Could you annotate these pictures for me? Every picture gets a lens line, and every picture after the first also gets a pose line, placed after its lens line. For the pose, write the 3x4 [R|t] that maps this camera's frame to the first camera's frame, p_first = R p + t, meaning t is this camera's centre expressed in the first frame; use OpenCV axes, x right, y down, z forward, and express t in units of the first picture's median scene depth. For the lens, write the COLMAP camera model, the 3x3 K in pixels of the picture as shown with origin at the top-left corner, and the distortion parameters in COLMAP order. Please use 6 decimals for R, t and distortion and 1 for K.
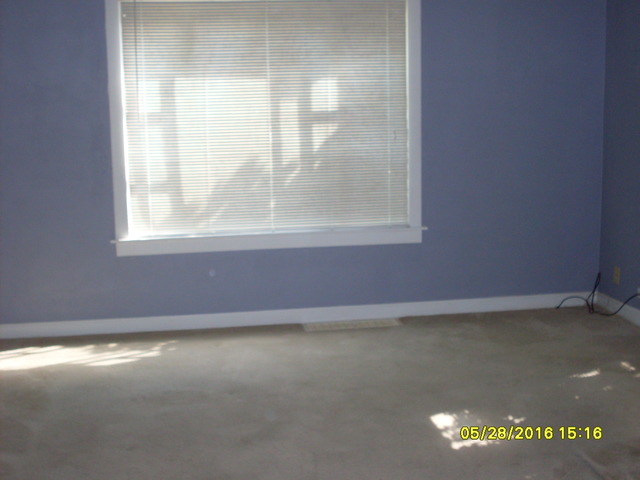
lens RADIAL K [[906.8, 0, 319.2], [0, 906.8, 242.2], [0, 0, 1]] dist [-0.147222, 0.000000]
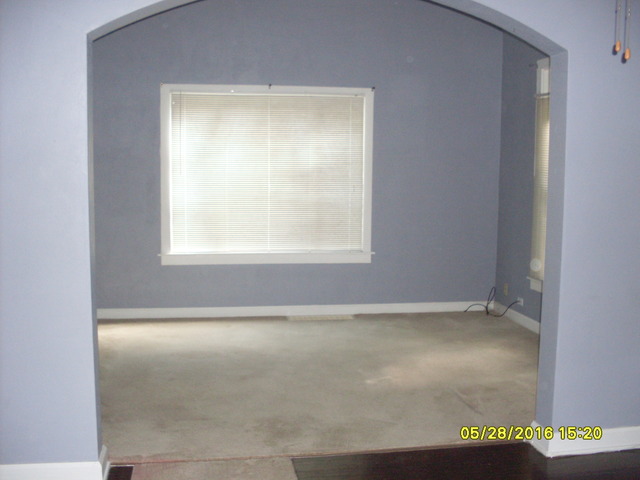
lens RADIAL K [[771.4, 0, 321.4], [0, 771.4, 237.6], [0, 0, 1]] dist [-0.206007, 0.000000]
pose [[0.999529, 0.030596, 0.002209, 0.030760], [-0.030417, 0.997854, -0.057991, 0.035076], [-0.003978, 0.057896, 0.998315, -0.242146]]
